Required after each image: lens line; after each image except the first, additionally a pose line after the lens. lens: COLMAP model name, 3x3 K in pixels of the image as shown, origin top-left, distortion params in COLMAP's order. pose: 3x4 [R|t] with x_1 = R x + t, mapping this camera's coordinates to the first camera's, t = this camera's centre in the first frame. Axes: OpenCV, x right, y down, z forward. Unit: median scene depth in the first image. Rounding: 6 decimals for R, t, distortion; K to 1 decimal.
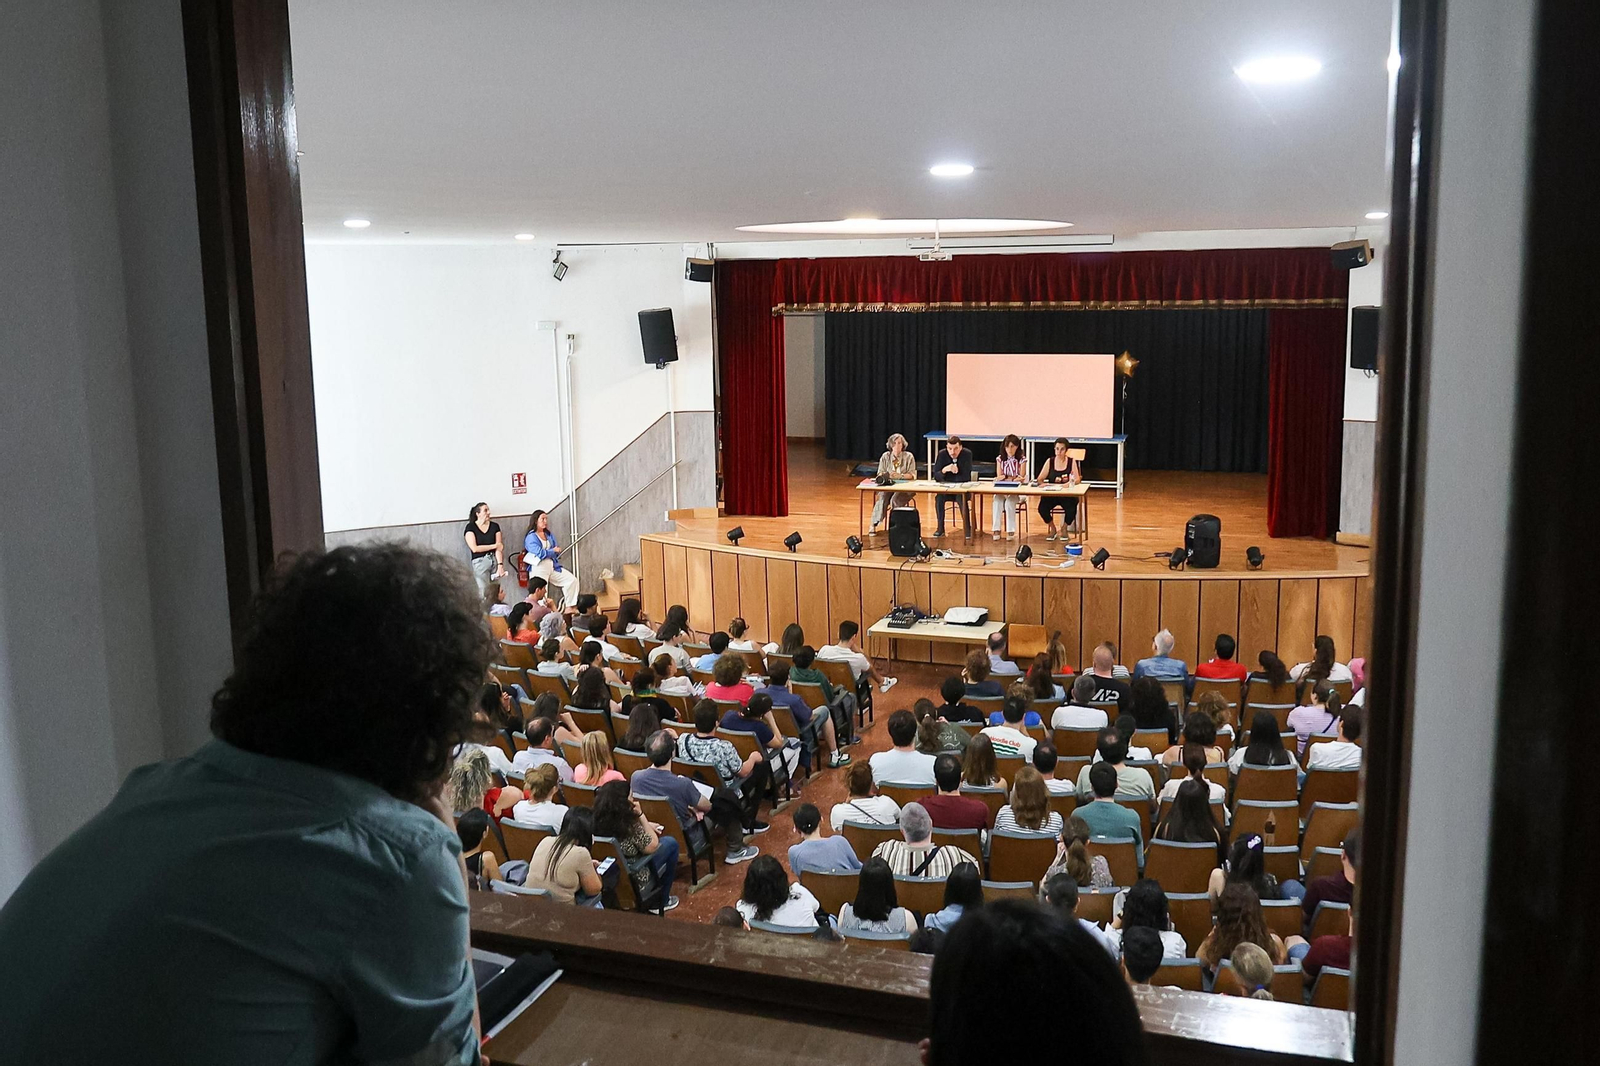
lens RADIAL K [[1319.4, 0, 798.4], [0, 1319.4, 526.2], [0, 0, 1]] dist [-0.029214, 0.004397]
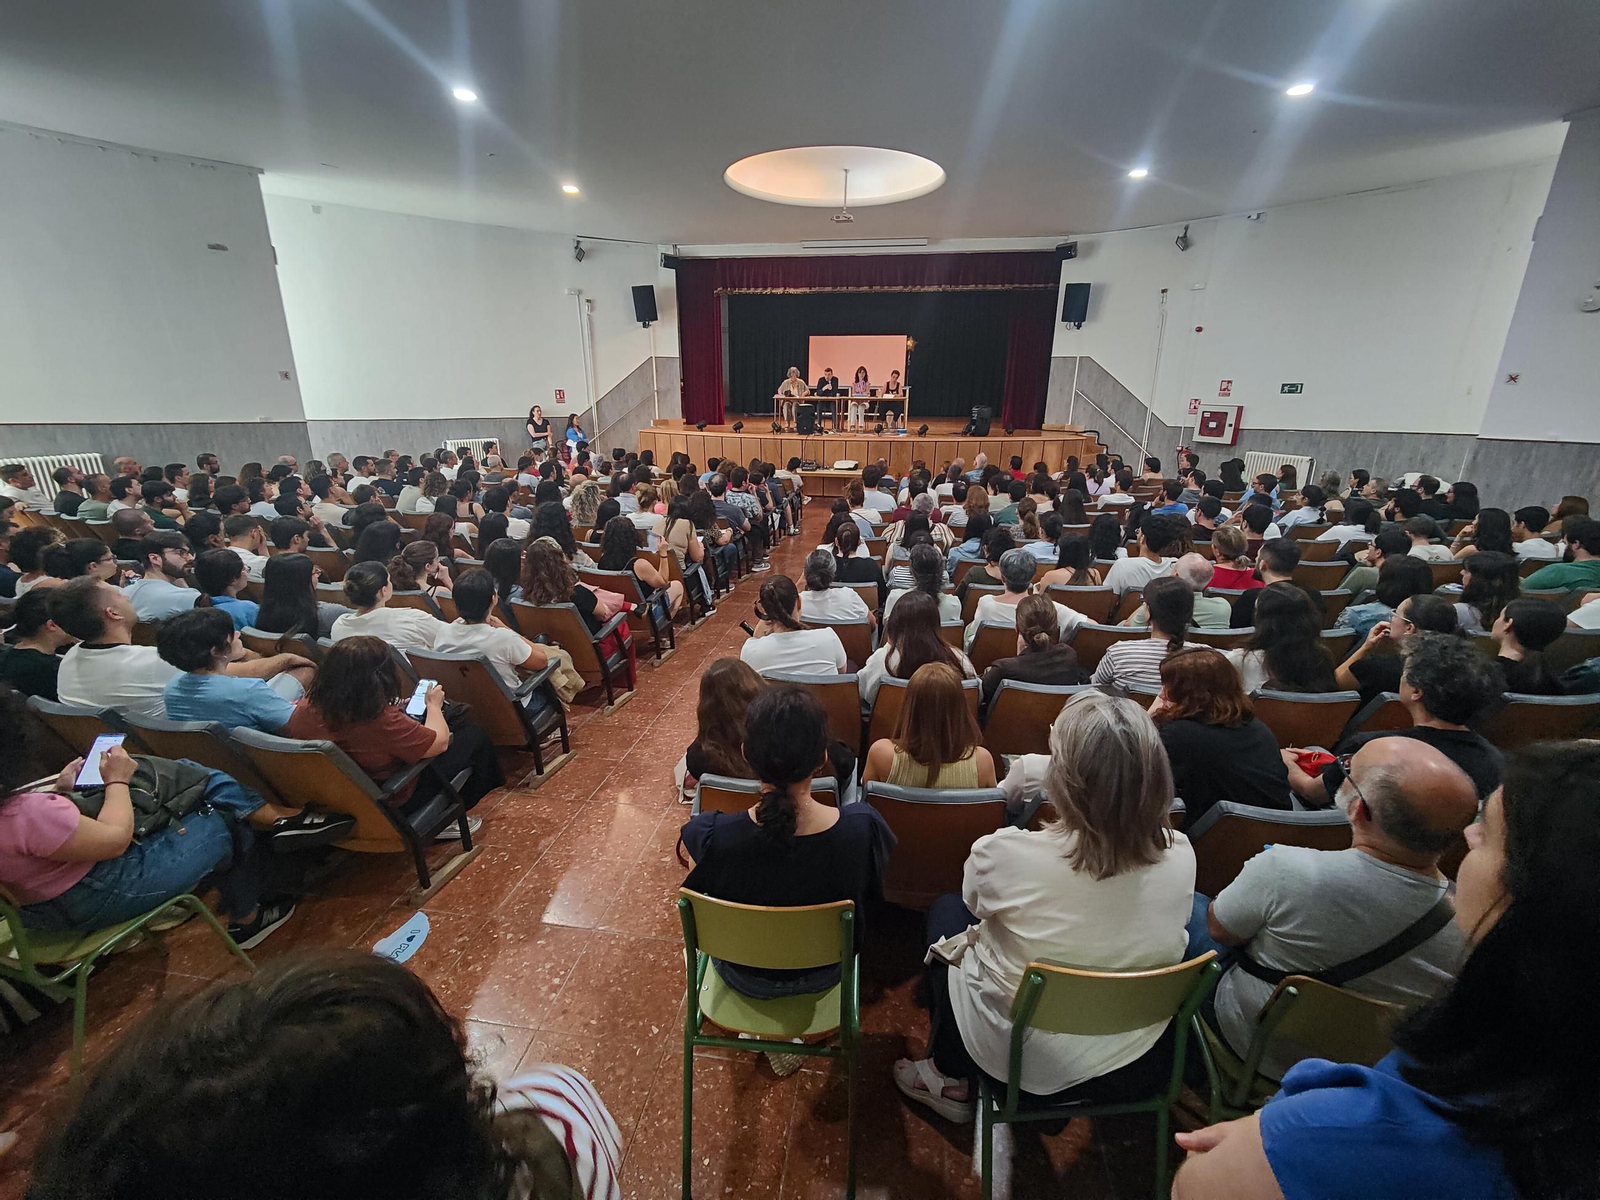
lens RADIAL K [[667.8, 0, 790.7], [0, 667.8, 603.9], [0, 0, 1]] dist [0.001827, -0.002247]
pose [[0.985098, -0.031036, 0.169172, -0.098794], [0.005618, 0.988867, 0.148697, 0.120274], [-0.171903, -0.145531, 0.974305, 0.150689]]
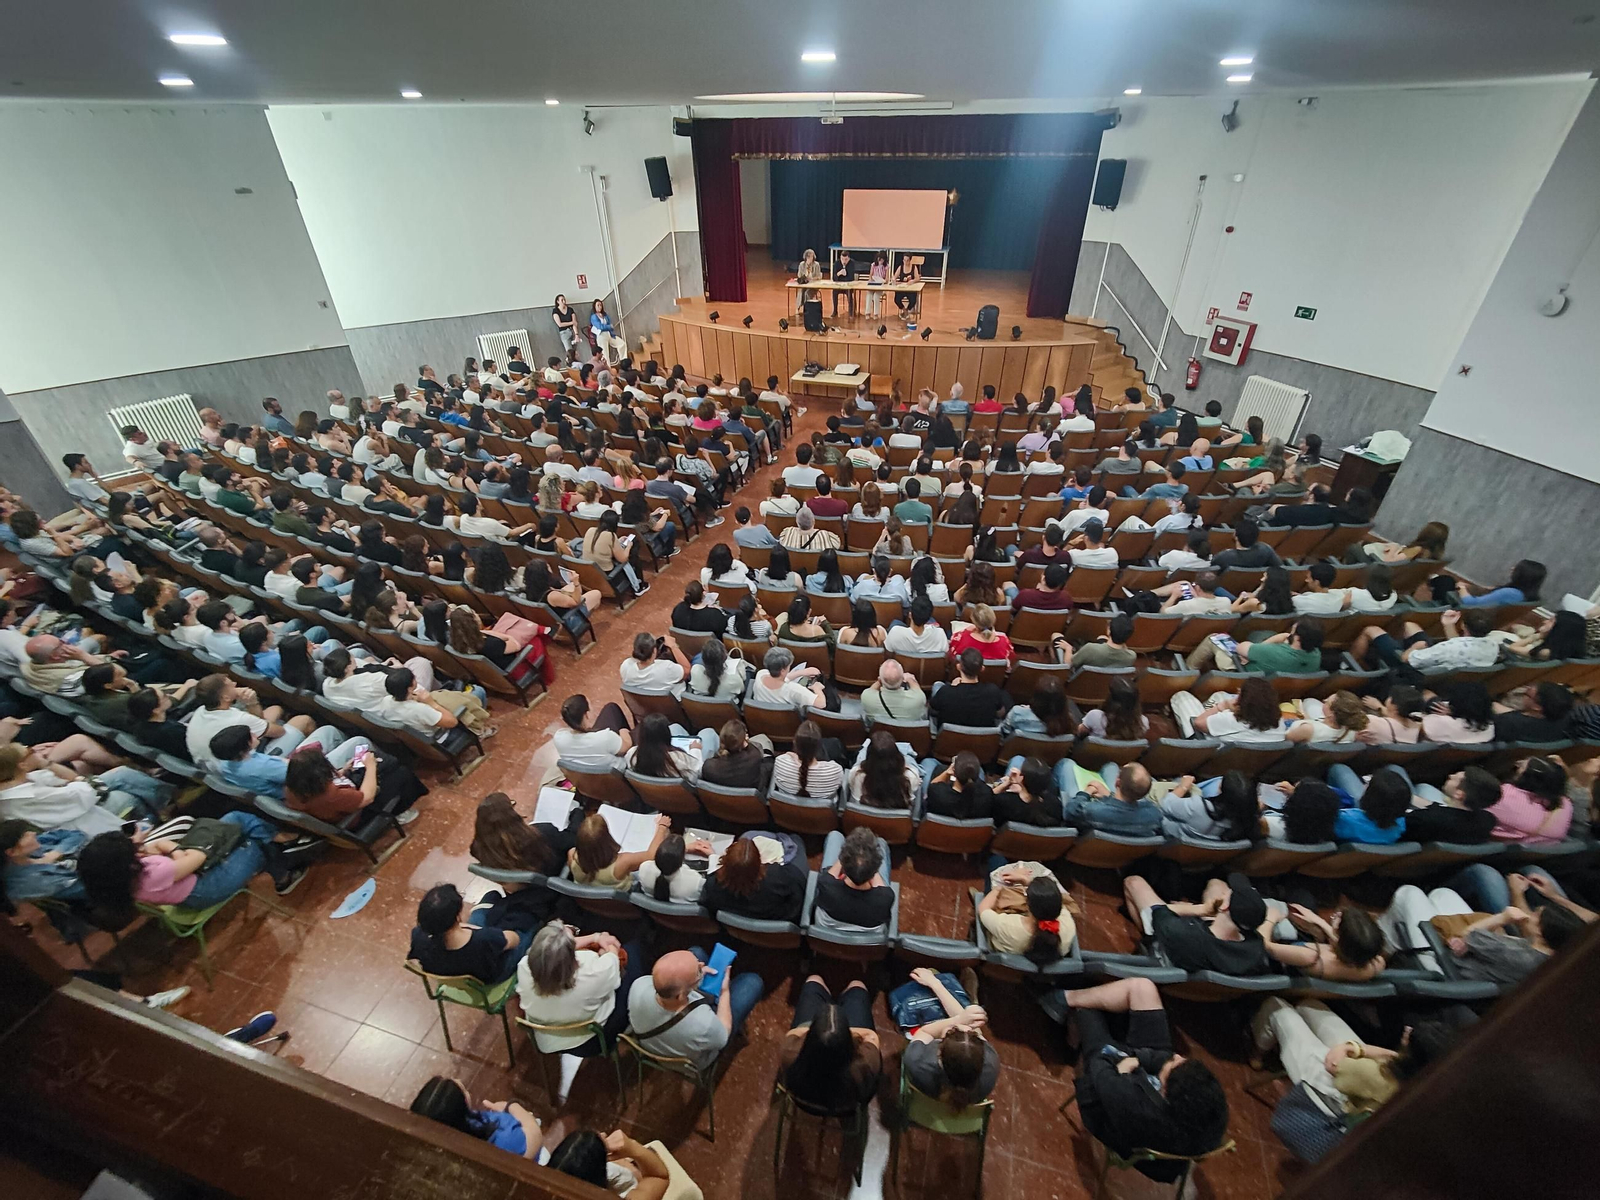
lens RADIAL K [[667.8, 0, 801.2], [0, 667.8, 592.8], [0, 0, 1]] dist [0.001827, -0.002247]
pose [[0.999020, -0.019410, 0.039788, 0.026022], [0.001189, 0.910194, 0.414181, -0.028990], [-0.044255, -0.413728, 0.909324, 0.081491]]
